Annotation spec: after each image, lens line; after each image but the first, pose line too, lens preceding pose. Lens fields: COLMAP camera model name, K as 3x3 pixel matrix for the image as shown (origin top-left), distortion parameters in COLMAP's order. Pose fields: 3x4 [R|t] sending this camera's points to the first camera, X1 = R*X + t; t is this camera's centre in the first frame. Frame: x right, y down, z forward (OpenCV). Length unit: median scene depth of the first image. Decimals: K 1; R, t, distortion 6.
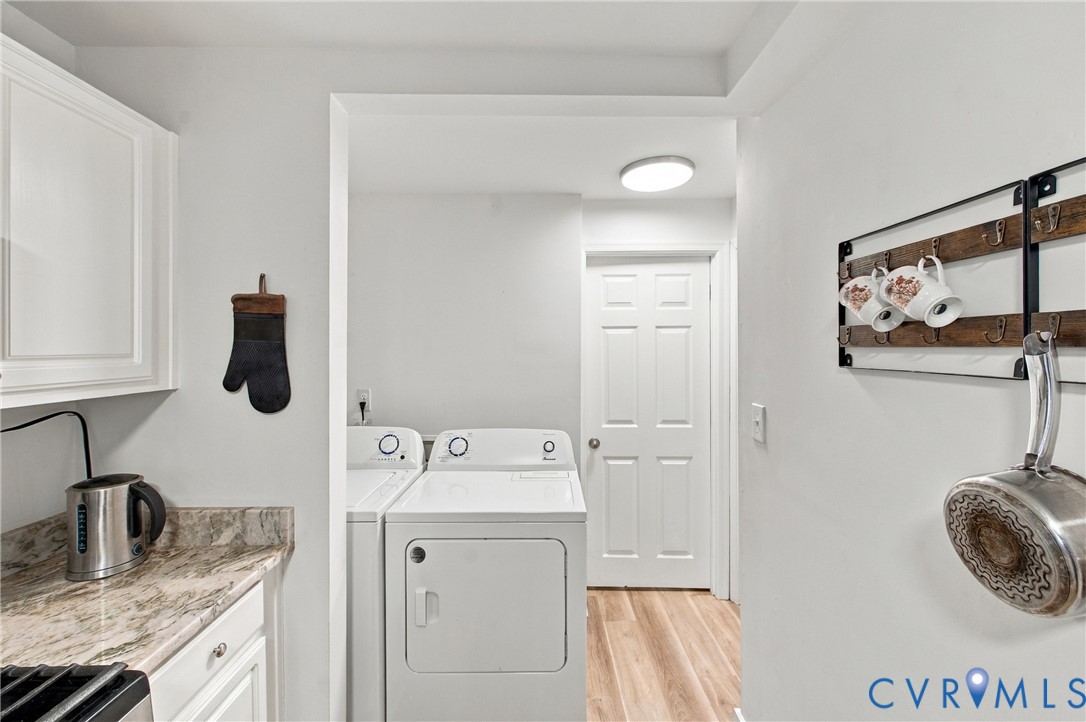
lens RADIAL K [[460.7, 0, 546.5], [0, 460.7, 341.7], [0, 0, 1]] dist [-0.000238, -0.000106]
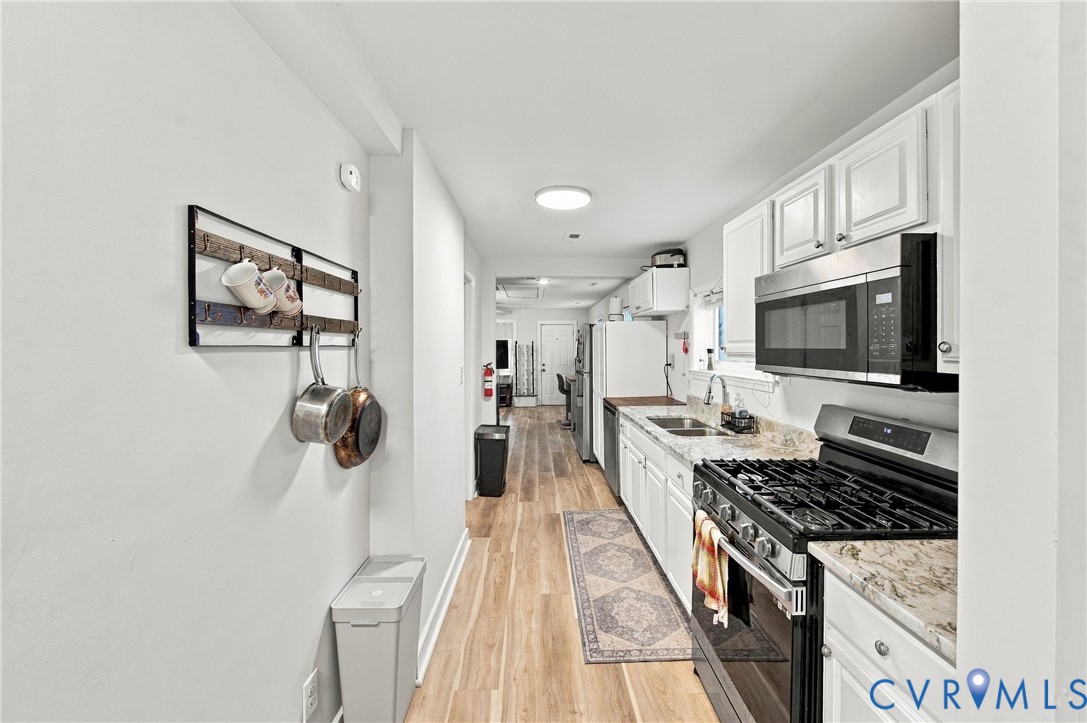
lens RADIAL K [[436.3, 0, 549.3], [0, 436.3, 352.4], [0, 0, 1]] dist [-0.002056, -0.000603]
pose [[-0.999951, 0.003287, -0.009343, -0.015048], [0.003220, 0.999969, 0.007229, 0.030508], [0.009367, 0.007199, -0.999930, 0.885999]]
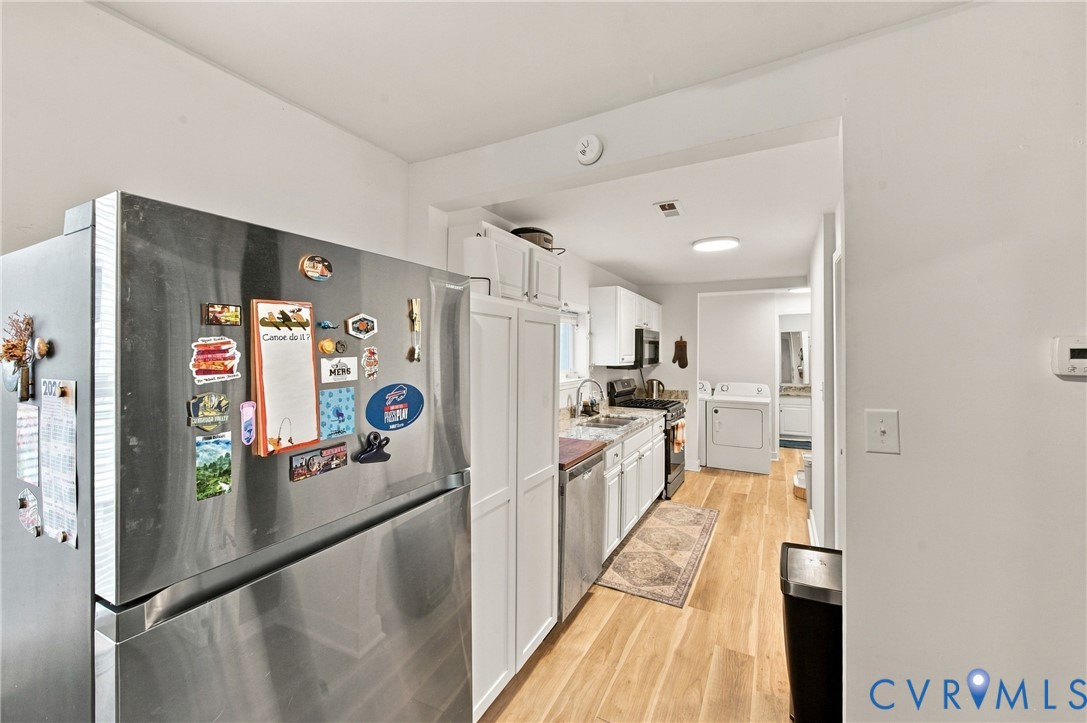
lens RADIAL K [[443.0, 0, 544.5], [0, 443.0, 345.9], [0, 0, 1]] dist [0.001069, -0.000012]
pose [[0.875701, -0.004603, -0.482831, 0.160712], [-0.001368, 0.999927, -0.012013, -0.001853], [0.482851, 0.011180, 0.875631, -1.957817]]
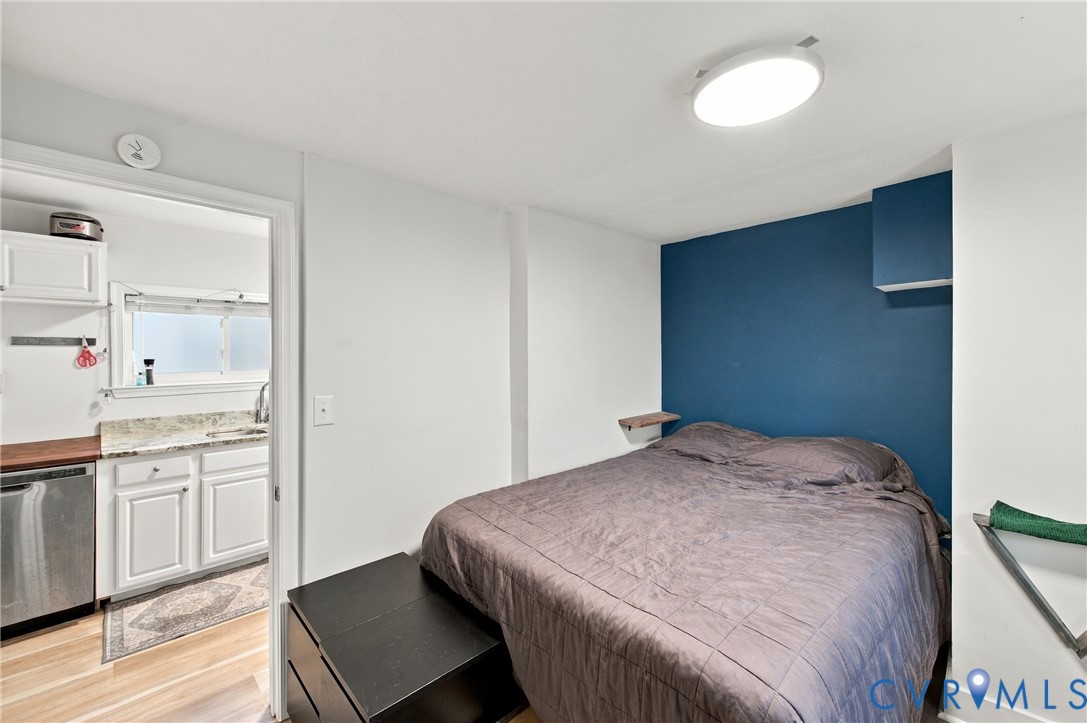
lens RADIAL K [[436.3, 0, 549.3], [0, 436.3, 352.4], [0, 0, 1]] dist [-0.002056, -0.000603]
pose [[0.692904, 0.006193, -0.721003, 1.212305], [0.001257, 0.999951, 0.009797, -0.002167], [0.721029, -0.007695, 0.692862, -0.733400]]
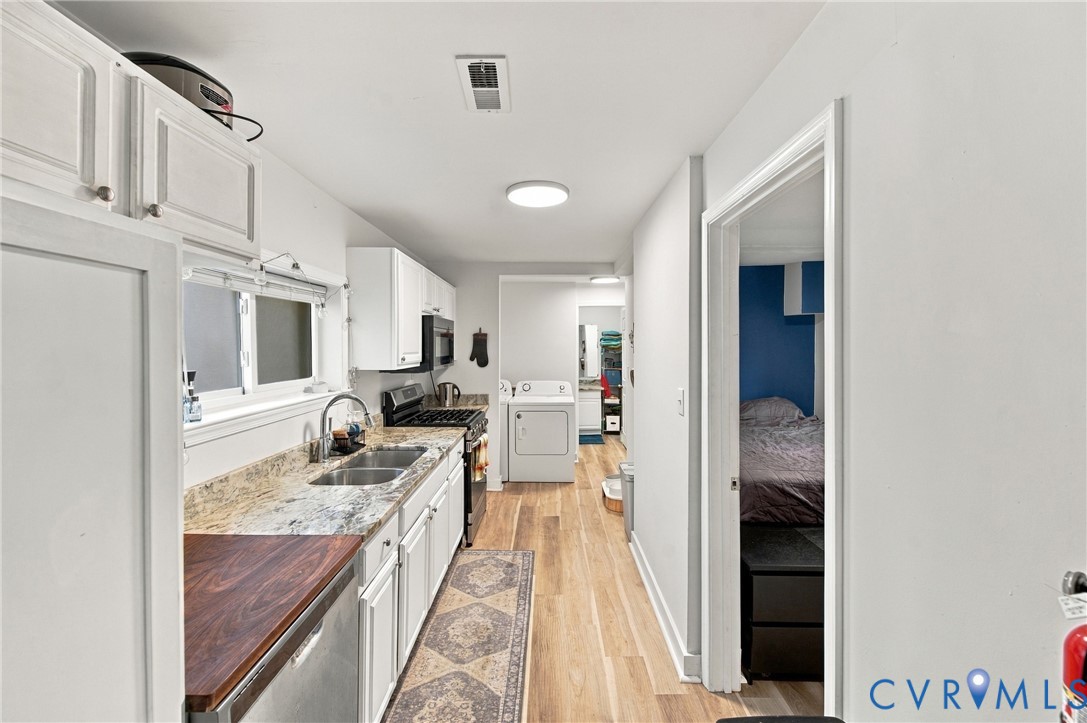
lens RADIAL K [[436.3, 0, 549.3], [0, 436.3, 352.4], [0, 0, 1]] dist [-0.002056, -0.000603]
pose [[0.999808, -0.001401, -0.019522, -0.016365], [0.001788, 0.999802, 0.019819, -0.012617], [0.019490, -0.019850, 0.999613, -1.382600]]
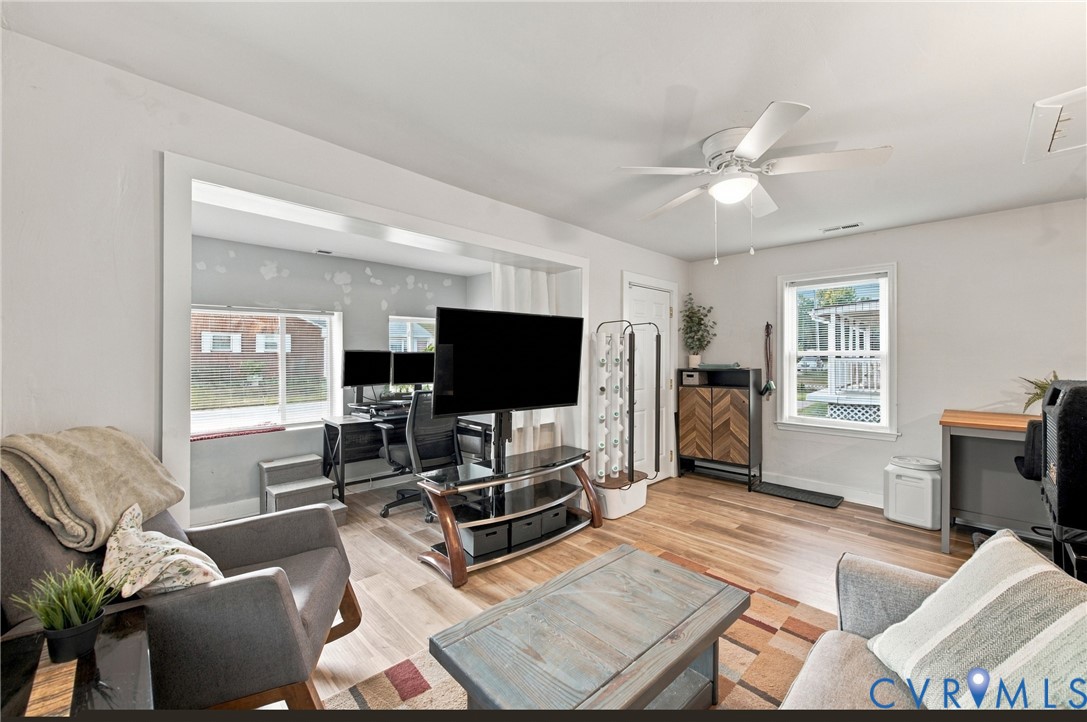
lens RADIAL K [[423.0, 0, 561.0], [0, 423.0, 354.8], [0, 0, 1]] dist [-0.001852, -0.000415]
pose [[-0.712793, -0.002995, -0.701368, 1.482350], [0.001153, 0.999985, -0.005443, 0.069825], [0.701373, -0.004688, -0.712779, -2.844420]]
